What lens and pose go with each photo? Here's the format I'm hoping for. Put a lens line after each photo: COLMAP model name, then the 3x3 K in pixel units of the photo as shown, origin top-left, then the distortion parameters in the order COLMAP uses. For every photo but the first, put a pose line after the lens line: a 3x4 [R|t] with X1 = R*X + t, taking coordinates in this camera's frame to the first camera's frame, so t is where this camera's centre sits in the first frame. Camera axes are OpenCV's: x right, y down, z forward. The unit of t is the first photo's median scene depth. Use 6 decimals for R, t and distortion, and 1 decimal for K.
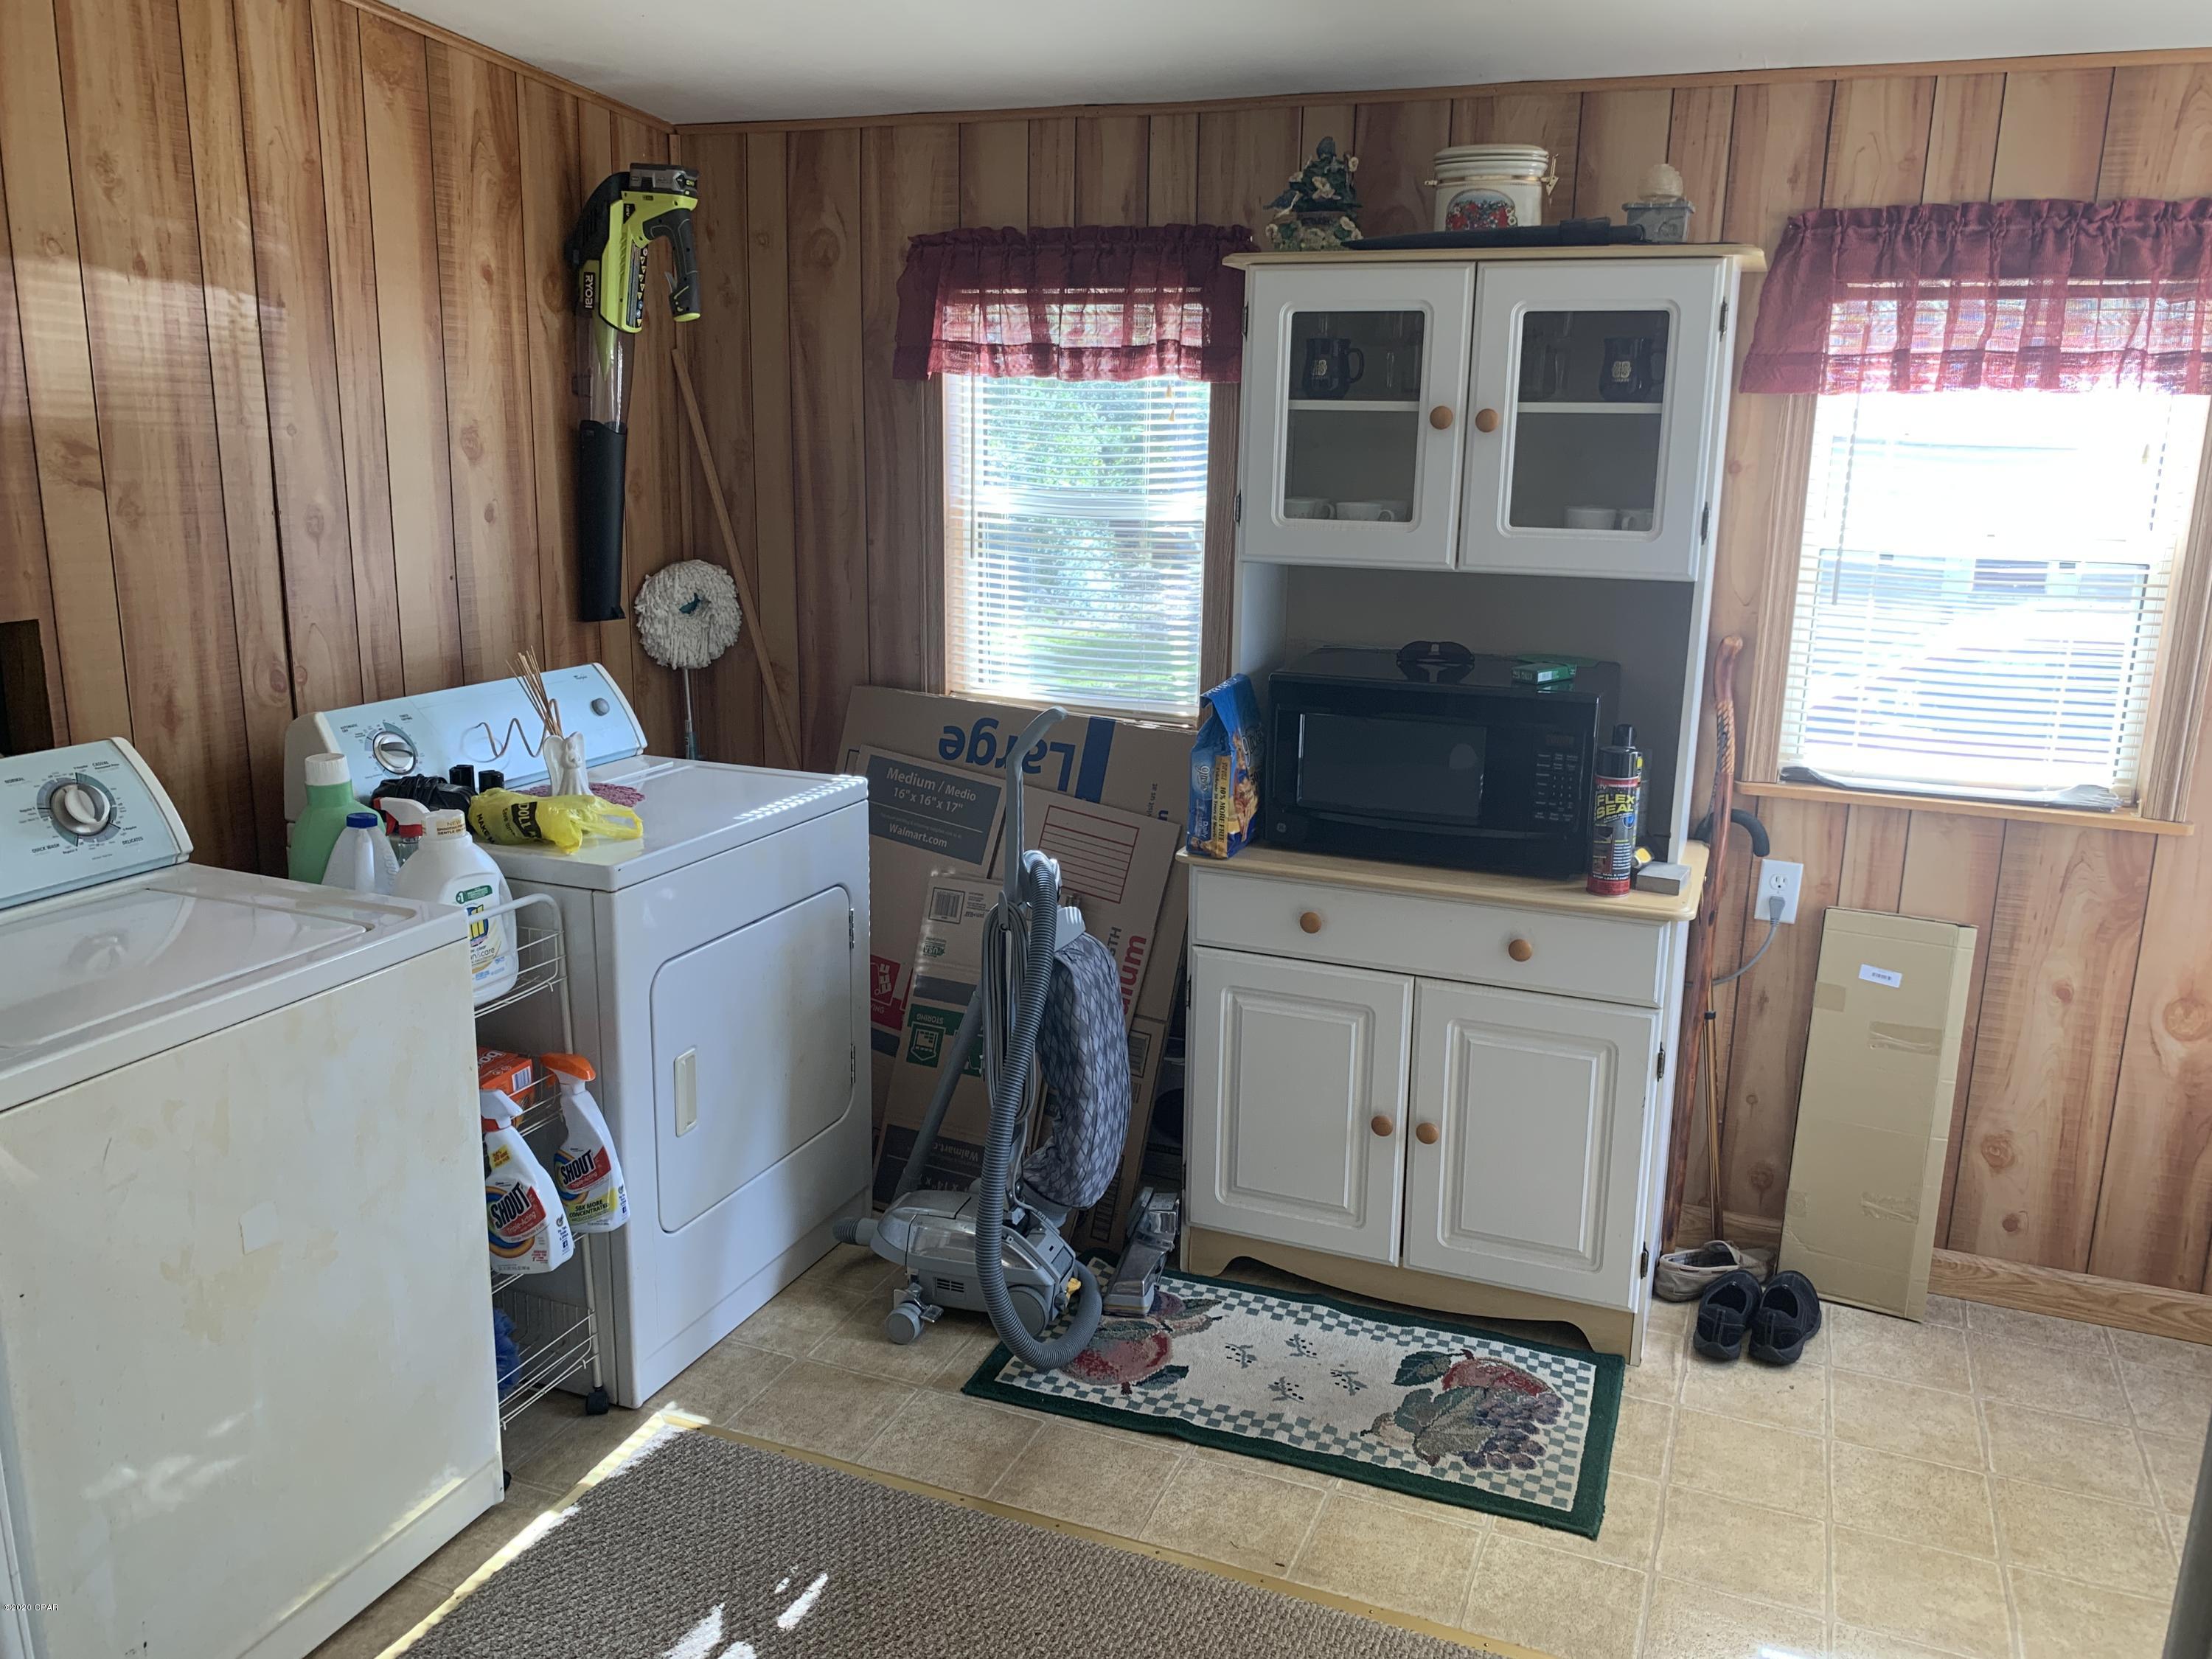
lens RADIAL K [[1712.4, 0, 1108.1], [0, 1712.4, 829.7], [0, 0, 1]] dist [-0.047843, -0.003095]
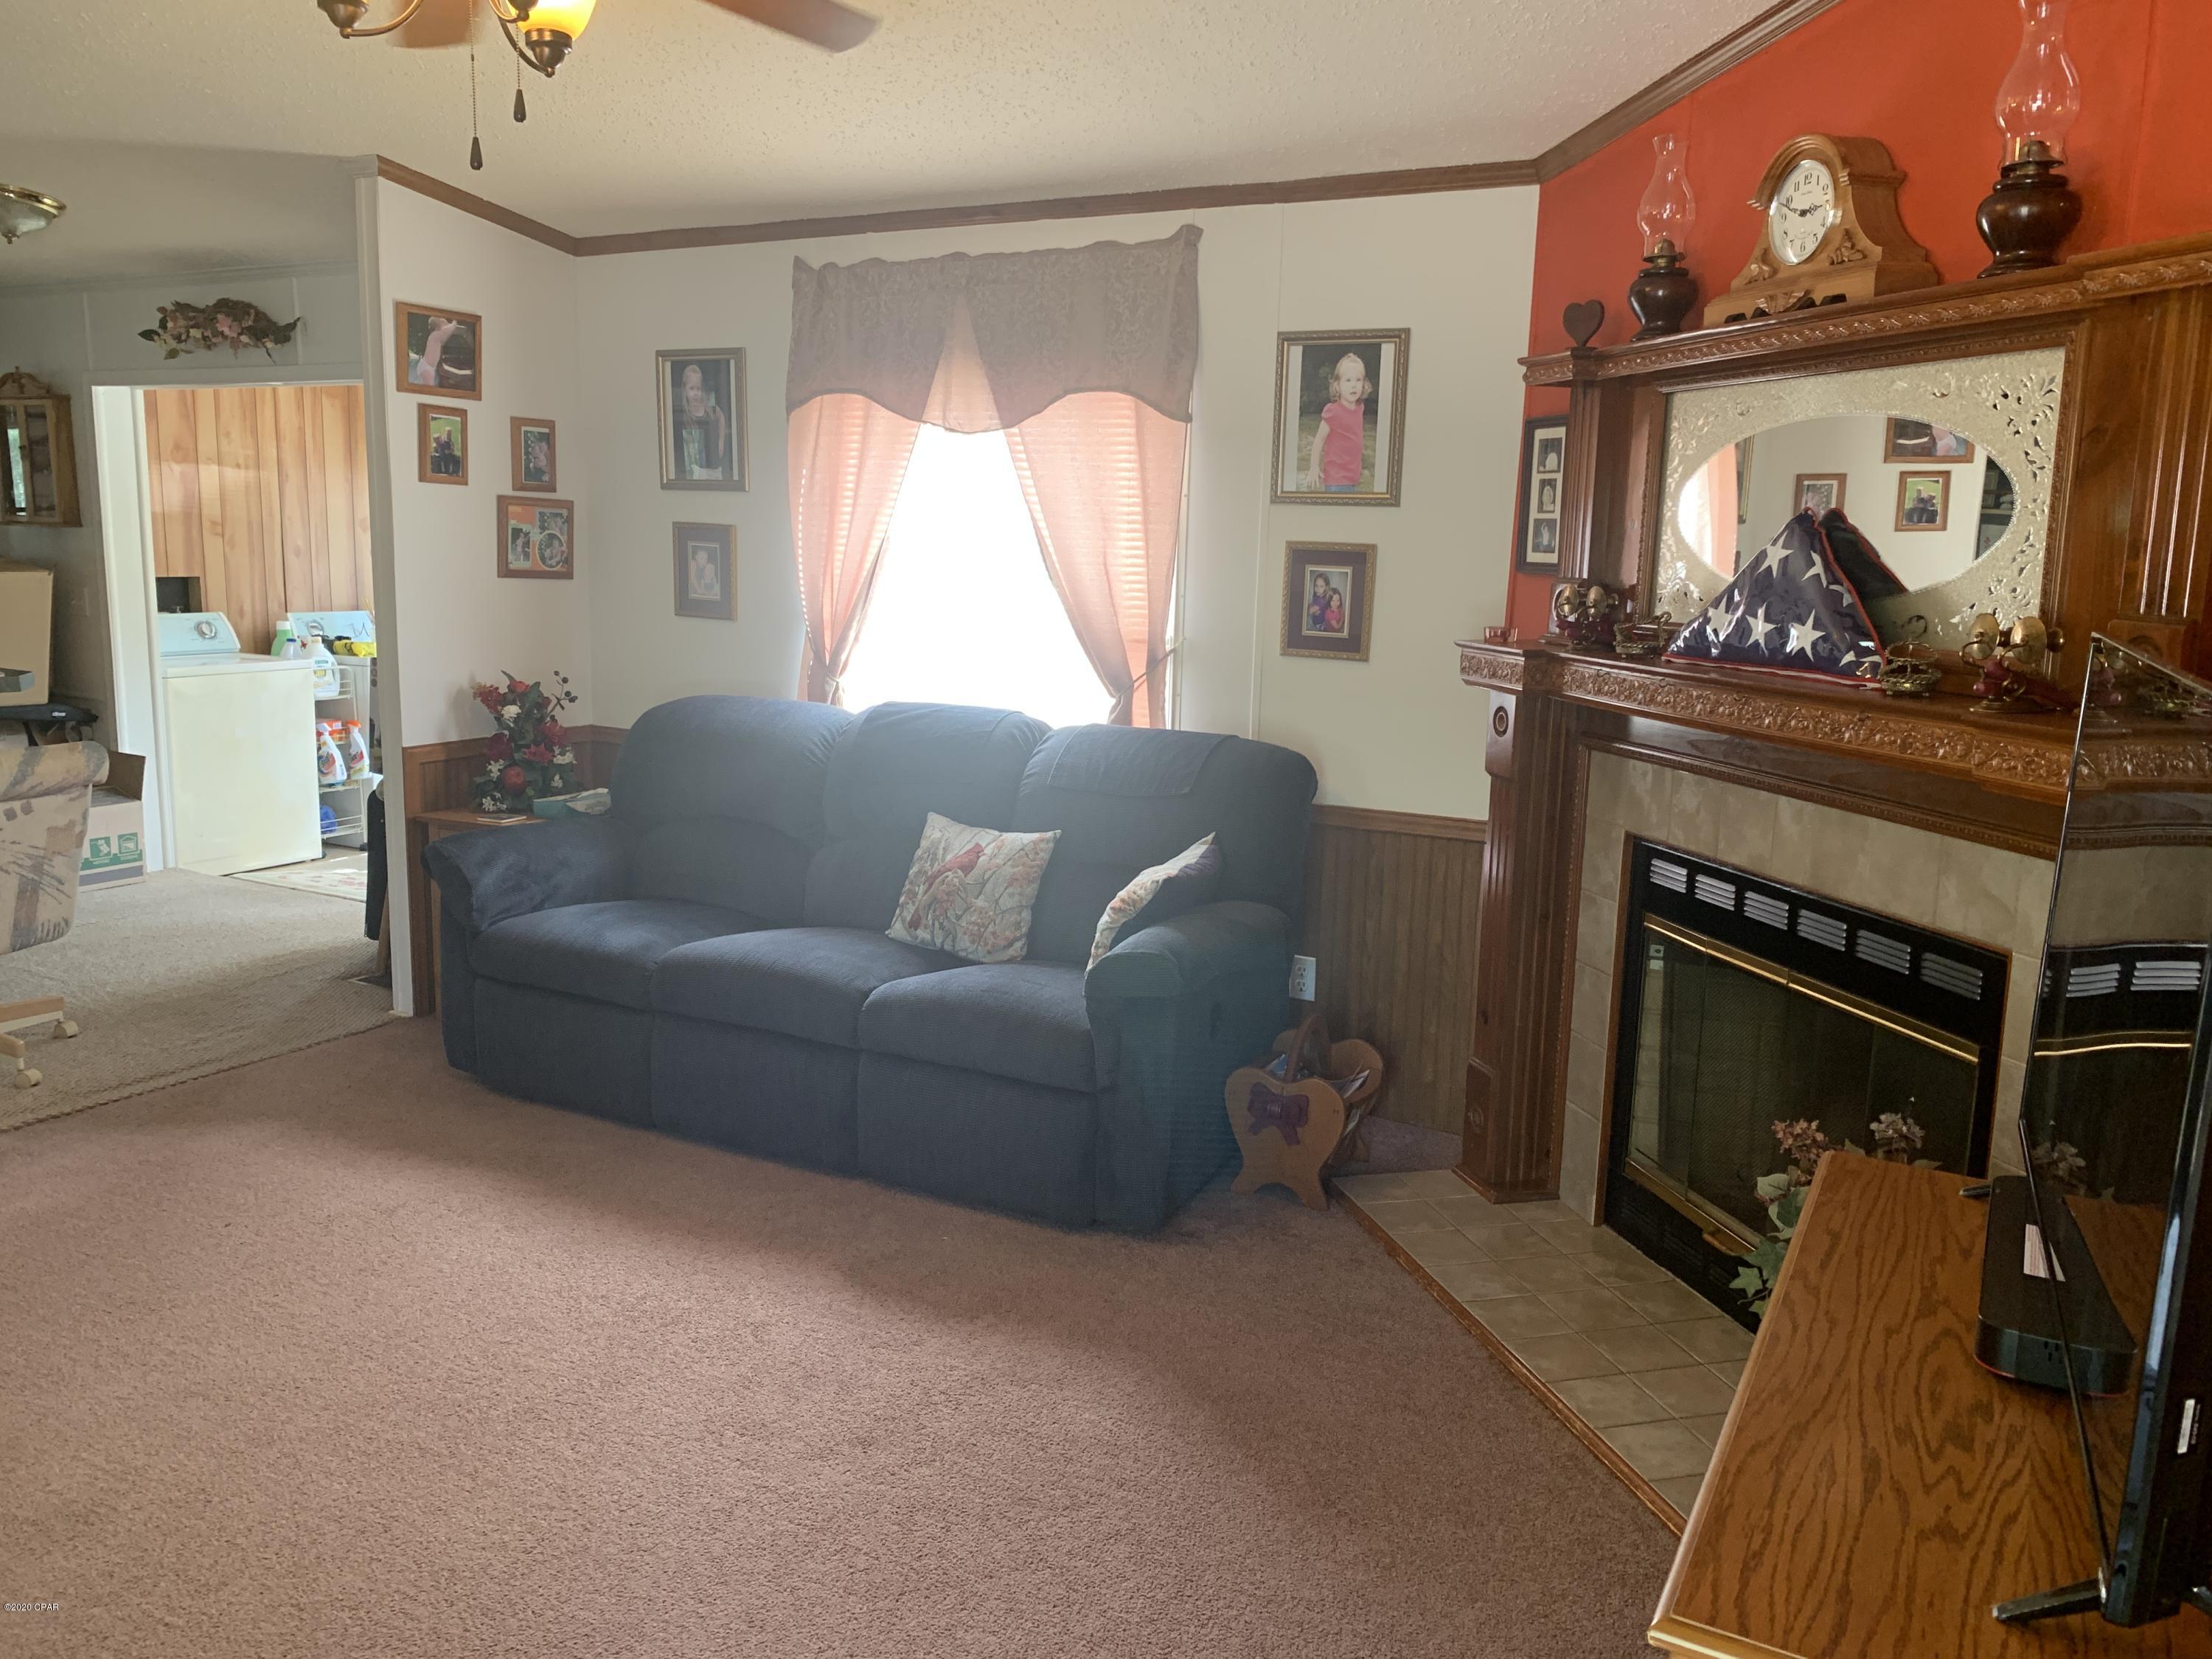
lens RADIAL K [[1712.4, 0, 1103.1], [0, 1712.4, 830.3], [0, 0, 1]] dist [-0.047843, -0.003095]
pose [[0.994747, 0.033587, -0.096700, 1.350424], [-0.039155, 0.997648, -0.056264, 0.454669], [0.094582, 0.059755, 0.993722, -1.927835]]
